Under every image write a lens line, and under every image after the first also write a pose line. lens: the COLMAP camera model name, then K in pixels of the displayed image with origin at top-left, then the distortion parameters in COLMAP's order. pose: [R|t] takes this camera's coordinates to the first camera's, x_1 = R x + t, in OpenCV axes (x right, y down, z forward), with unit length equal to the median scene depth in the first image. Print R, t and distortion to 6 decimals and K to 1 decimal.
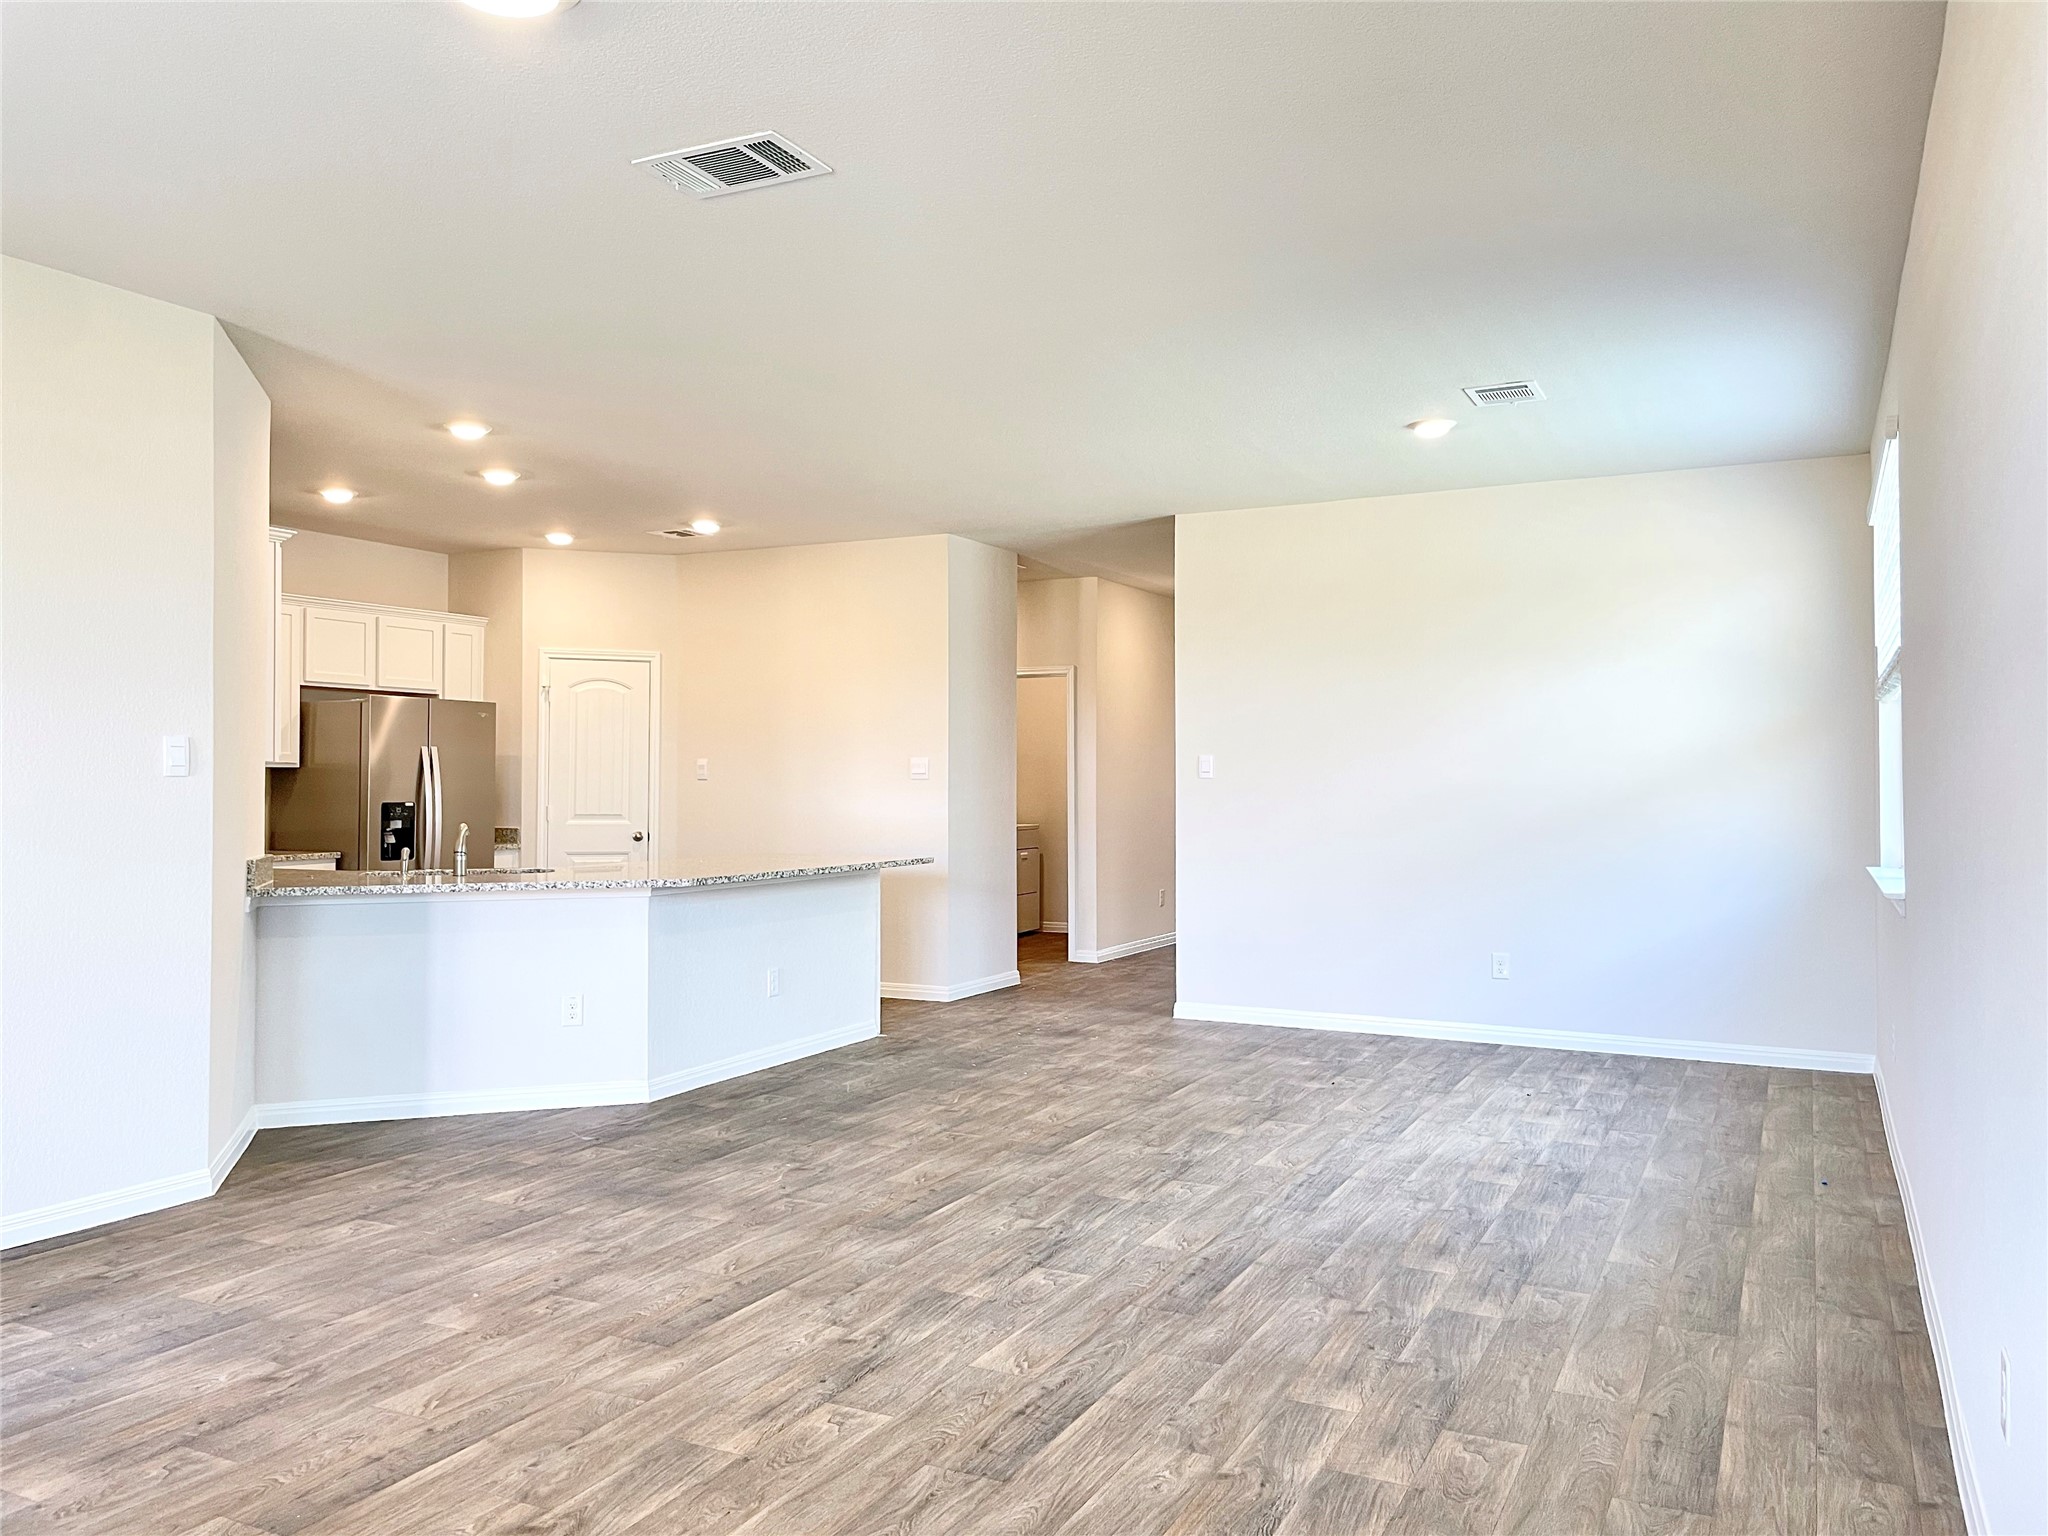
lens RADIAL K [[1579.2, 0, 998.6], [0, 1579.2, 755.8], [0, 0, 1]] dist [0.085052, -0.106369]
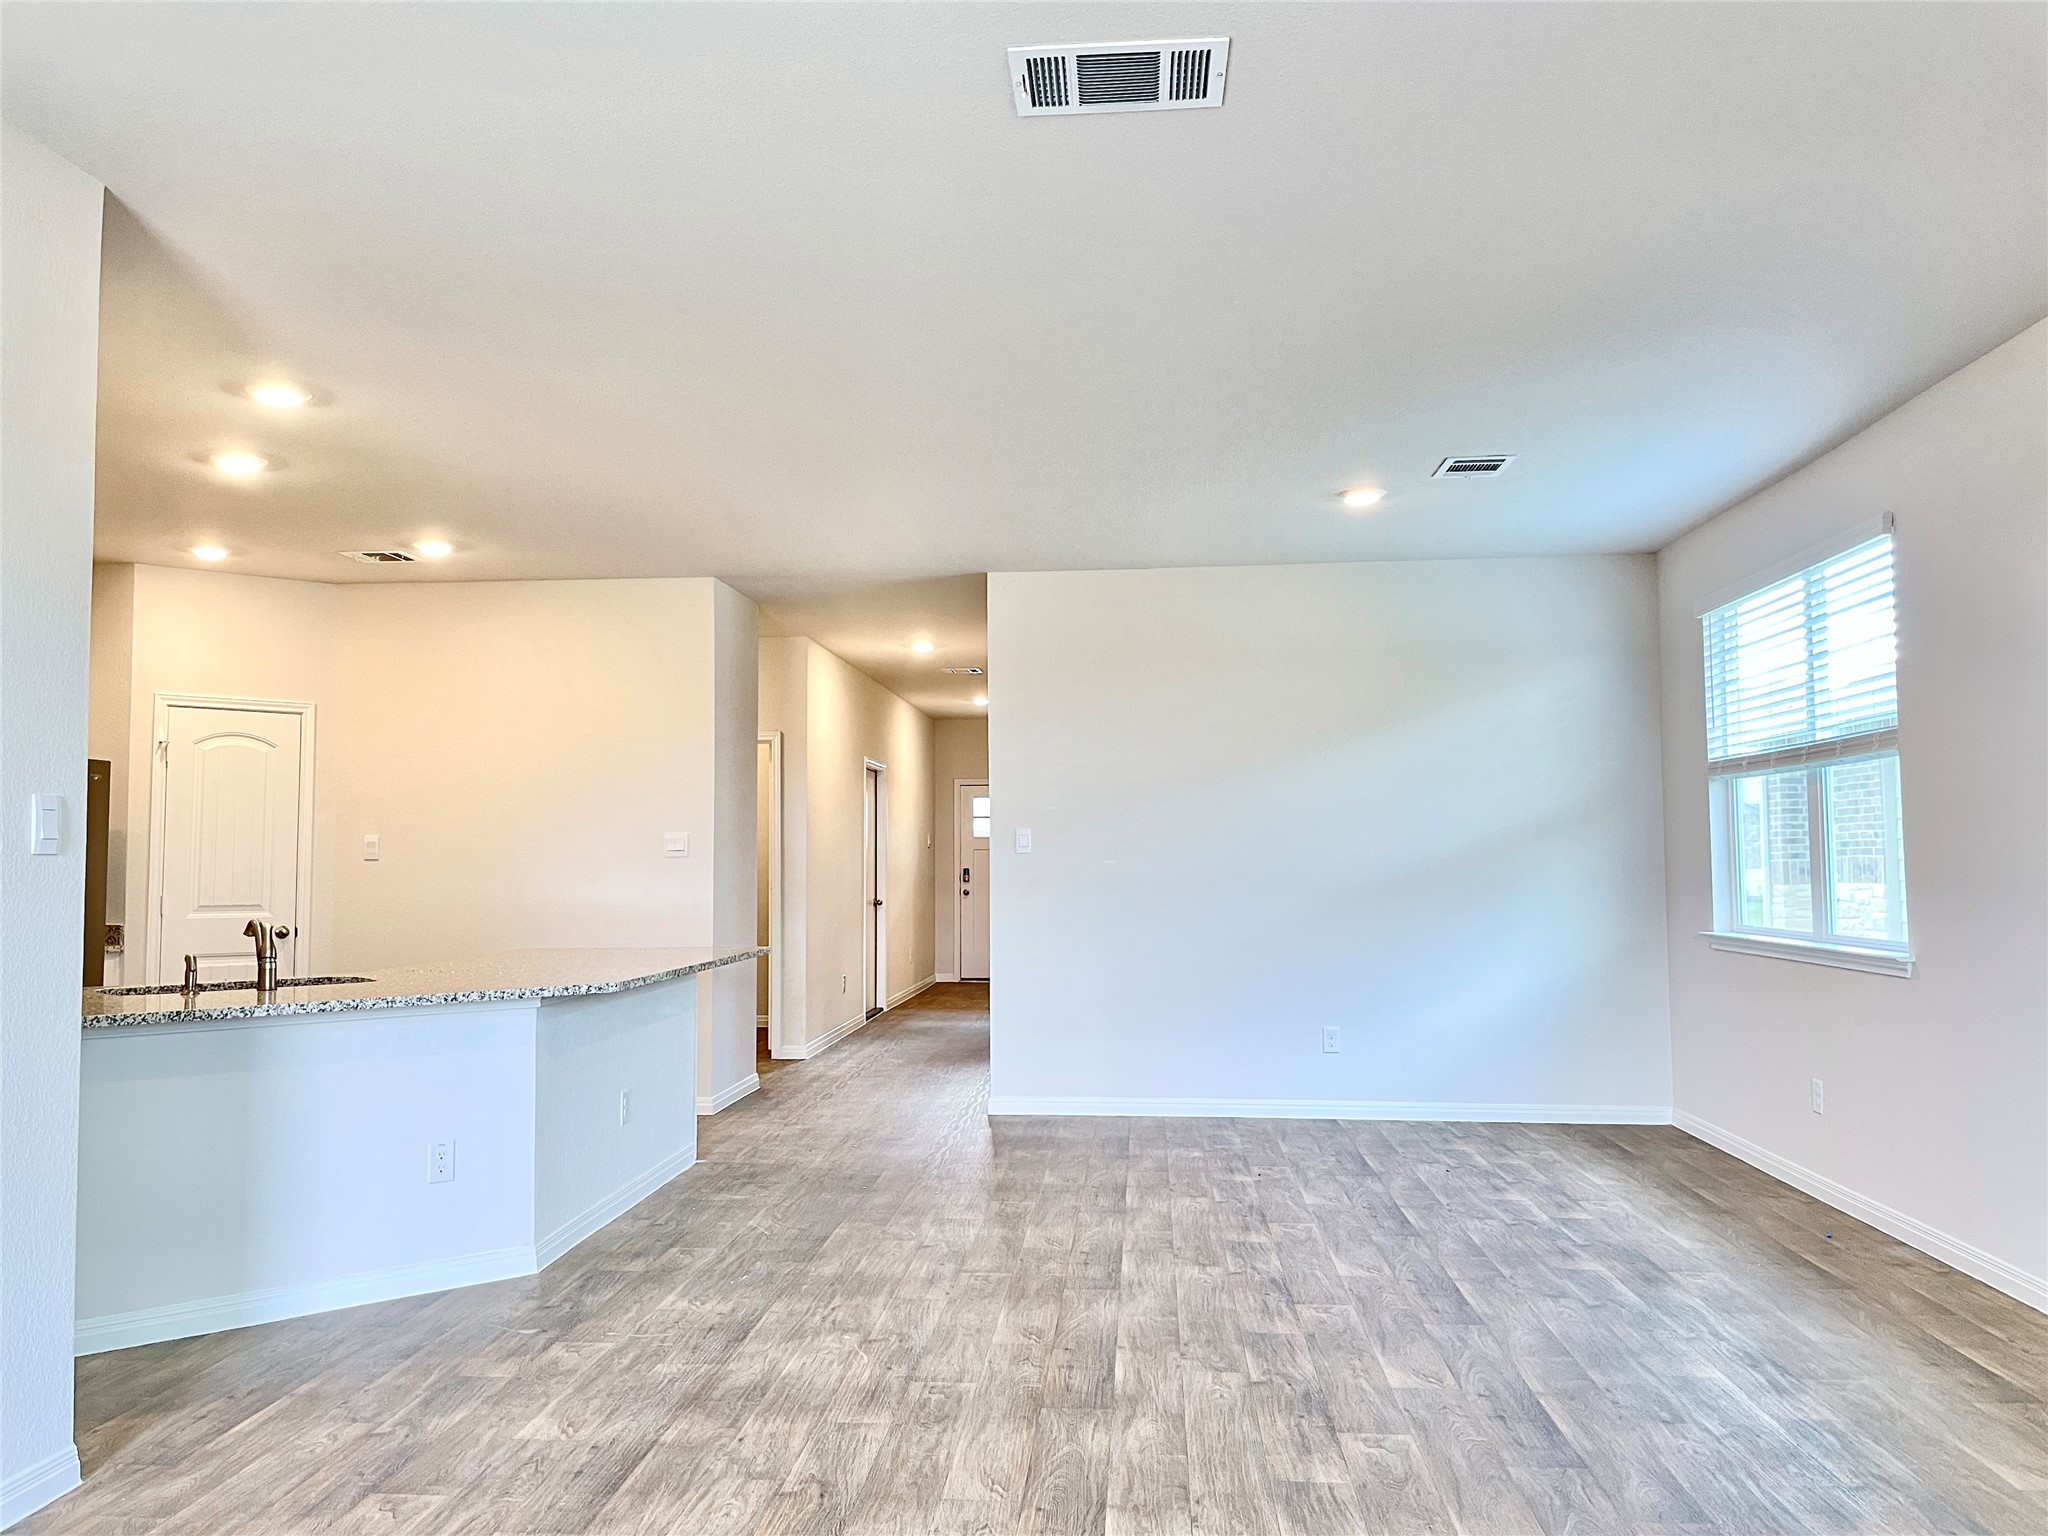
lens RADIAL K [[1579.2, 0, 1014.8], [0, 1579.2, 770.5], [0, 0, 1]] dist [0.085052, -0.106369]
pose [[0.924326, 0.014331, 0.381335, -0.389107], [0.000849, 0.999215, -0.039610, 0.003739], [-0.381604, 0.036936, 0.923588, 0.227709]]
